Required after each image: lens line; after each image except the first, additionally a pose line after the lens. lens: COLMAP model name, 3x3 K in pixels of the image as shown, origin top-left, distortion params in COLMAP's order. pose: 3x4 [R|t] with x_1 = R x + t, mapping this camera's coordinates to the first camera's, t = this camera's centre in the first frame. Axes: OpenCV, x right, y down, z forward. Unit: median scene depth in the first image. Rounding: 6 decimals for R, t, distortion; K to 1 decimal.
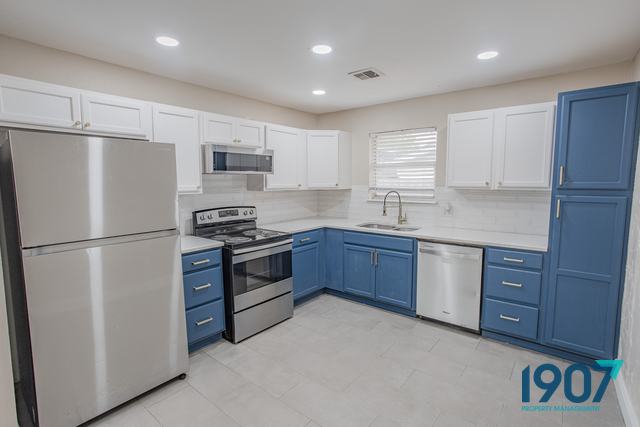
lens RADIAL K [[312.6, 0, 319.2], [0, 312.6, 211.1], [0, 0, 1]] dist [-0.047203, 0.030927]
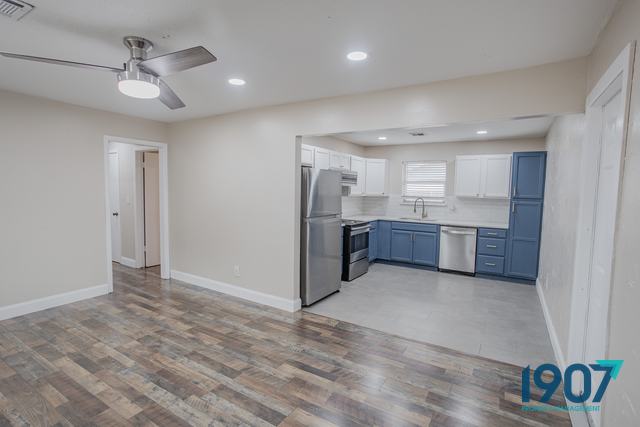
lens RADIAL K [[315.2, 0, 320.0], [0, 315.2, 213.5], [0, 0, 1]] dist [-0.054603, 0.034758]
pose [[0.992183, 0.014304, 0.123969, -0.560396], [-0.012062, 0.999750, -0.018816, 0.062568], [-0.124207, 0.017173, 0.992108, -0.659798]]
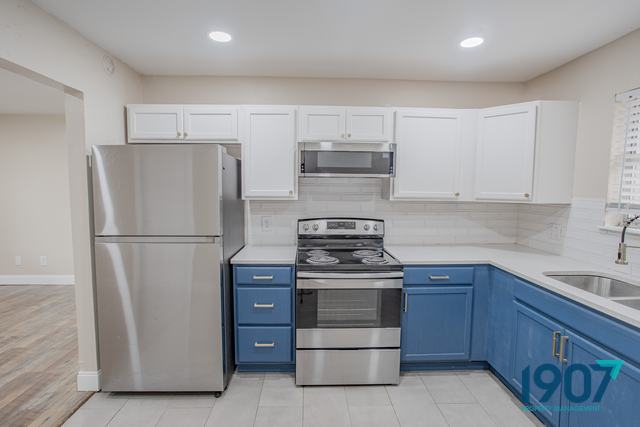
lens RADIAL K [[315.2, 0, 320.0], [0, 315.2, 213.5], [0, 0, 1]] dist [-0.054603, 0.034758]
pose [[0.653093, 0.071989, -0.753848, 0.294622], [-0.084659, 0.996172, 0.021786, -0.037380], [0.752531, 0.049591, 0.656687, 0.408174]]
